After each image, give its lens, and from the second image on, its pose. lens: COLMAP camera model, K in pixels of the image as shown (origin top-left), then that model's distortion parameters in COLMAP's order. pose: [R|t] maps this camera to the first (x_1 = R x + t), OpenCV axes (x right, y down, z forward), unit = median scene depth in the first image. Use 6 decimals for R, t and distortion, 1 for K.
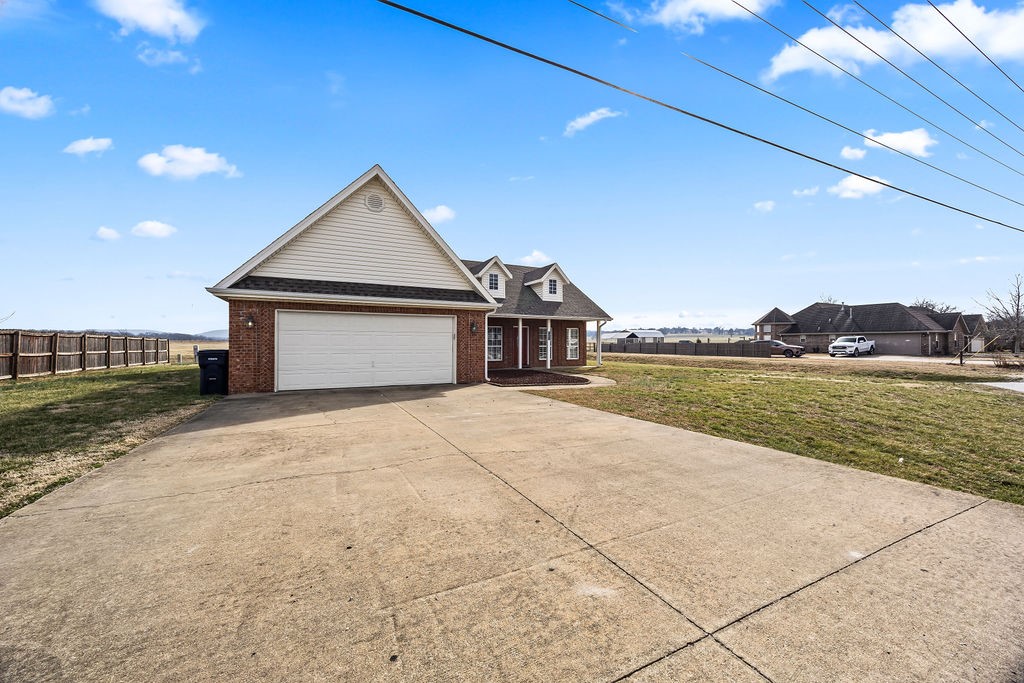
lens RADIAL K [[409.3, 0, 512.0], [0, 409.3, 341.5], [0, 0, 1]] dist [-0.001265, 0.000127]
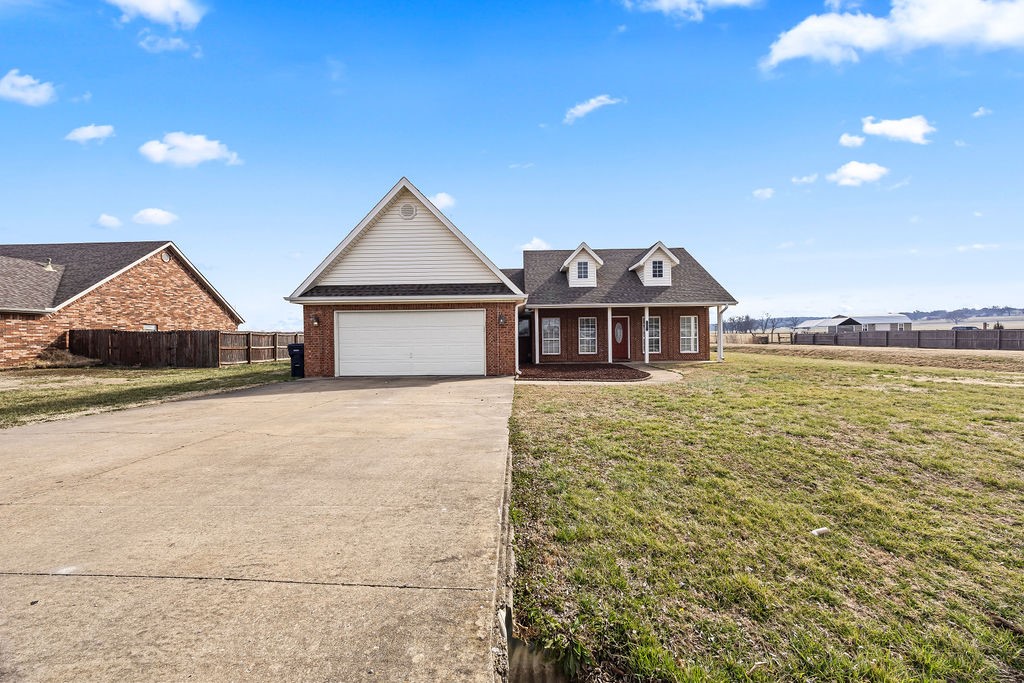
lens RADIAL K [[409.4, 0, 512.0], [0, 409.4, 341.5], [0, 0, 1]] dist [-0.007296, -0.000169]
pose [[0.869936, -0.008235, -0.493097, 0.408346], [0.016345, 0.999793, 0.012138, 0.006801], [0.492894, -0.018619, 0.869890, 0.140531]]
